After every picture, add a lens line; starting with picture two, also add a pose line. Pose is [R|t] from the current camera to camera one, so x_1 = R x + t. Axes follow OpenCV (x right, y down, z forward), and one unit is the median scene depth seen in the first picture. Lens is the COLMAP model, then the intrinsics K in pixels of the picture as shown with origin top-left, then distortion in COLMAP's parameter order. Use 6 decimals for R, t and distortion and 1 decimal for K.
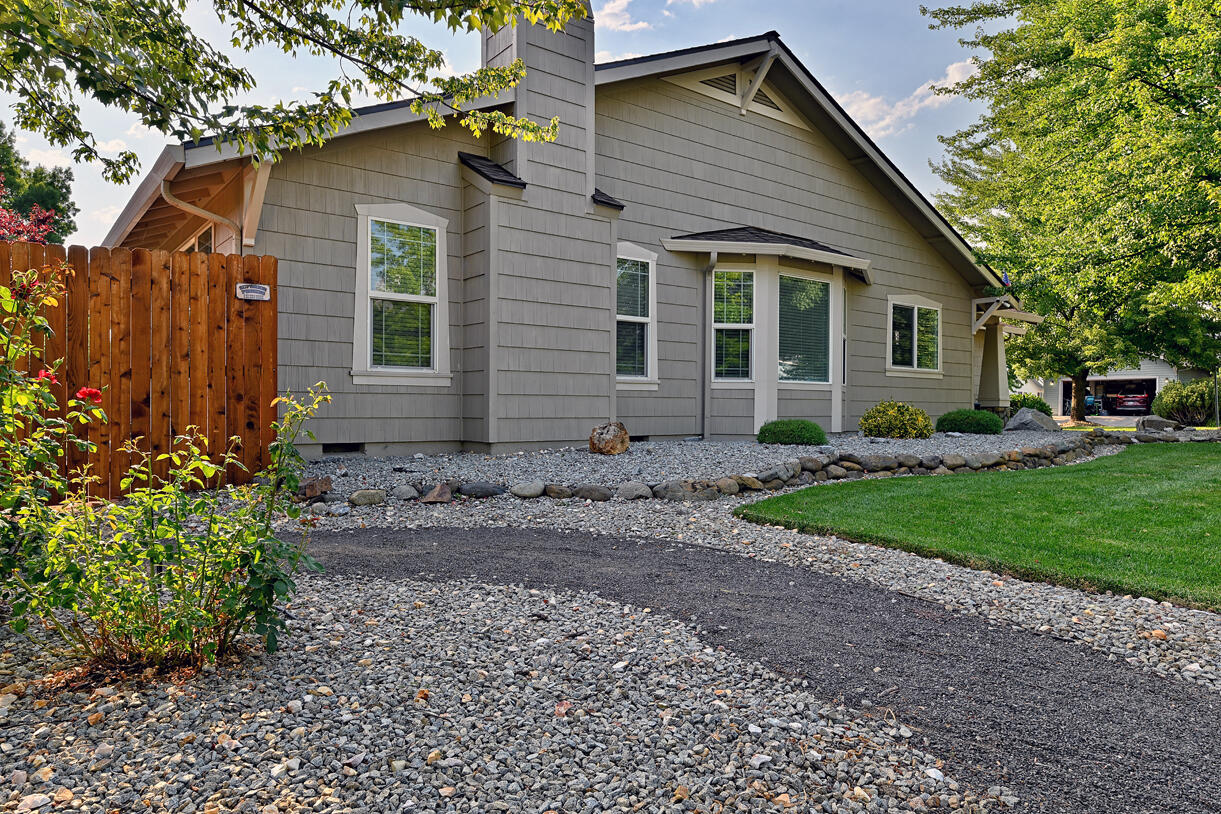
lens RADIAL K [[815.7, 0, 610.1], [0, 815.7, 409.7], [0, 0, 1]] dist [0.002254, -0.002637]
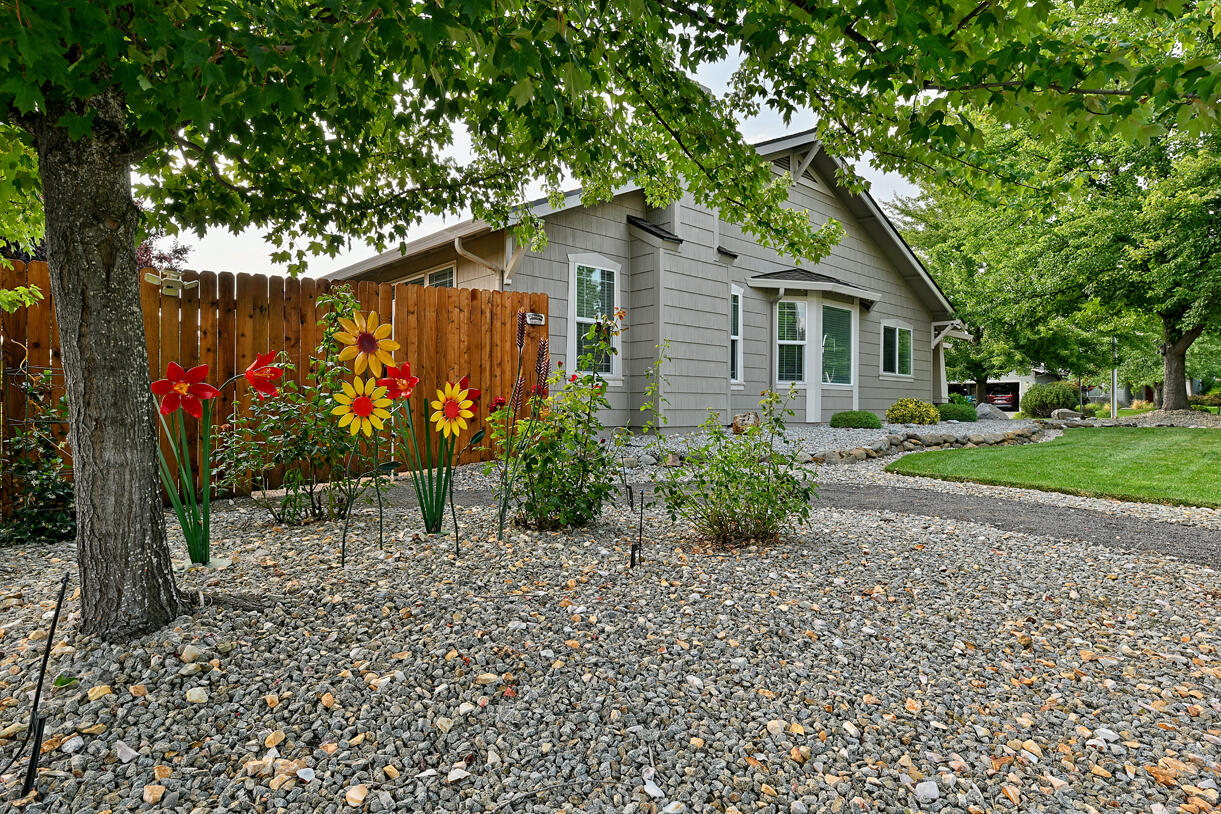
lens RADIAL K [[693.5, 0, 610.9], [0, 693.5, 406.0], [0, 0, 1]] dist [0.000799, 0.000636]
pose [[0.996538, -0.001561, 0.083125, -0.264892], [0.001833, 0.999993, -0.003200, 0.006394], [-0.083120, 0.003342, 0.996534, -0.133136]]
